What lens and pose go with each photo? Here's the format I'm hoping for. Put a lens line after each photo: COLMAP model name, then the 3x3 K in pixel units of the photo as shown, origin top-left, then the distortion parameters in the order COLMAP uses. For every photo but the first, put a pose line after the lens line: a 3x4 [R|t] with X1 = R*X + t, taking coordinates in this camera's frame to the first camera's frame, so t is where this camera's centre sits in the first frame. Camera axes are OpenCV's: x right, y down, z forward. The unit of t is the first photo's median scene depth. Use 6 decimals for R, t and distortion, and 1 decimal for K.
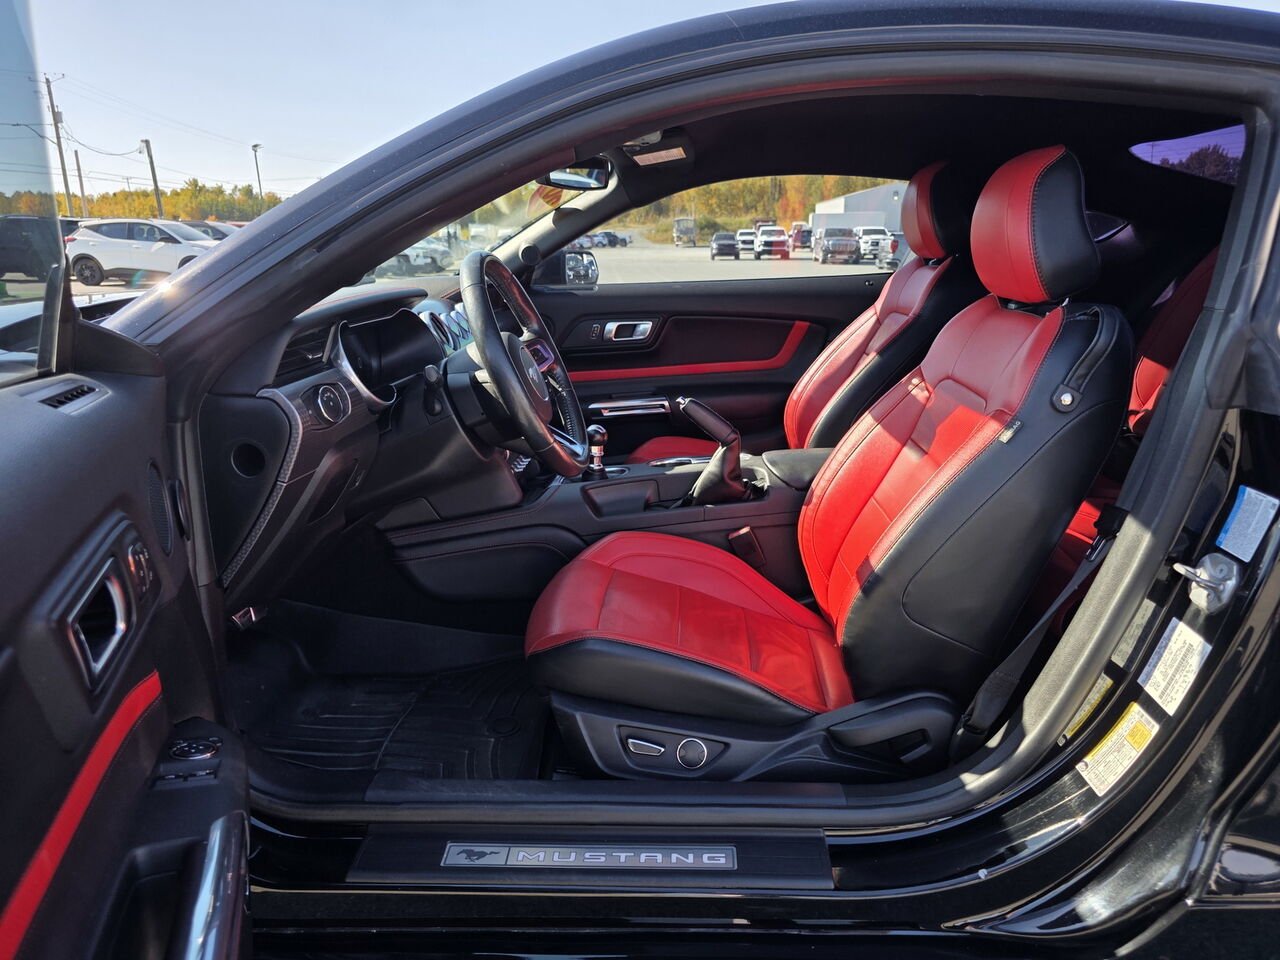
lens RADIAL K [[863.4, 0, 663.0], [0, 863.4, 469.8], [0, 0, 1]] dist [0.078365, -0.078528]
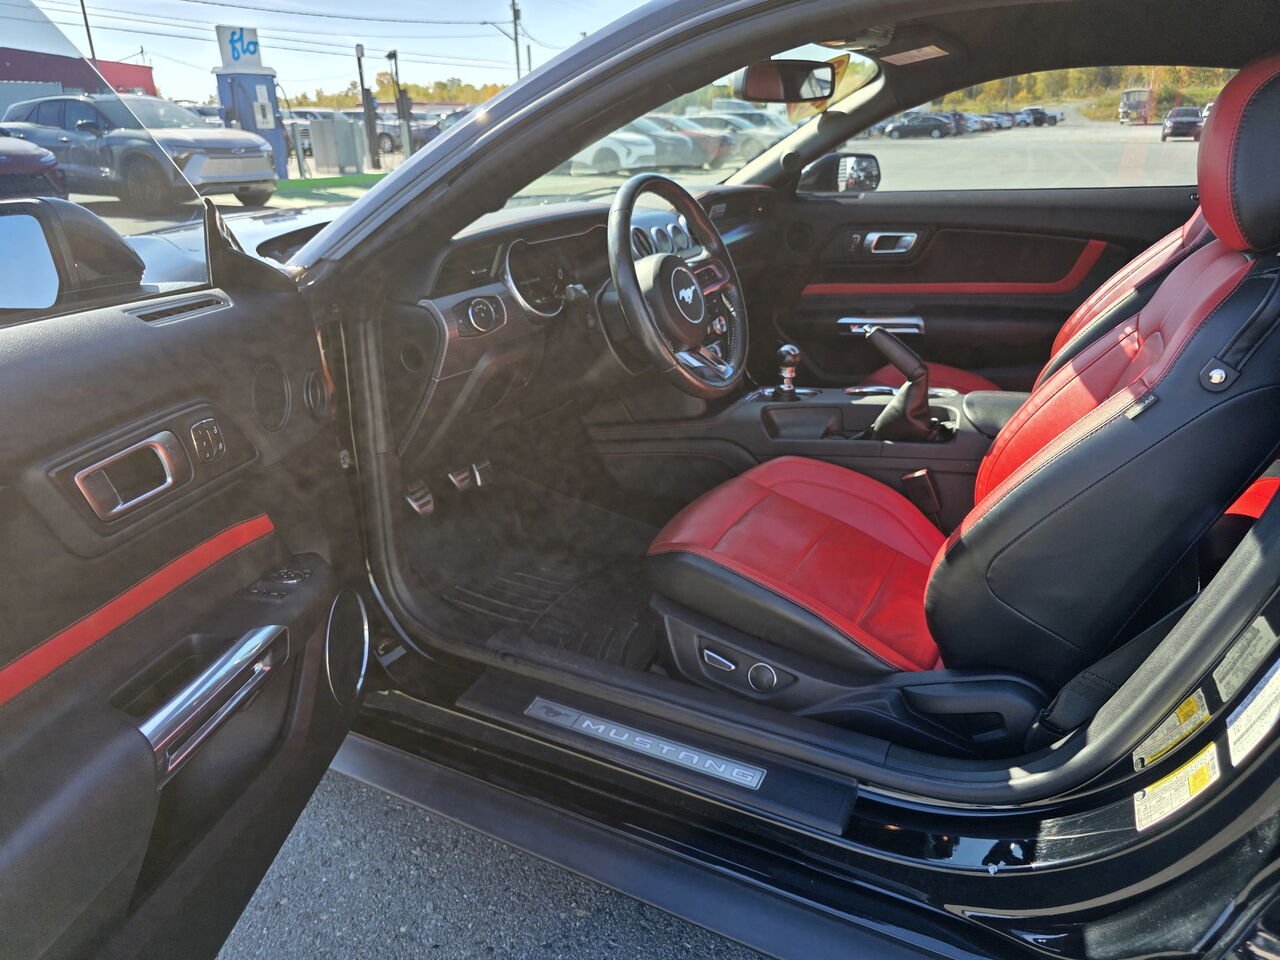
lens RADIAL K [[876.1, 0, 656.3], [0, 876.1, 462.5], [0, 0, 1]] dist [0.057203, -0.054393]
pose [[0.904367, 0.144386, -0.401589, 0.277531], [-0.099233, 0.986381, 0.131170, -0.048549], [0.415058, -0.078775, 0.906378, 0.012744]]
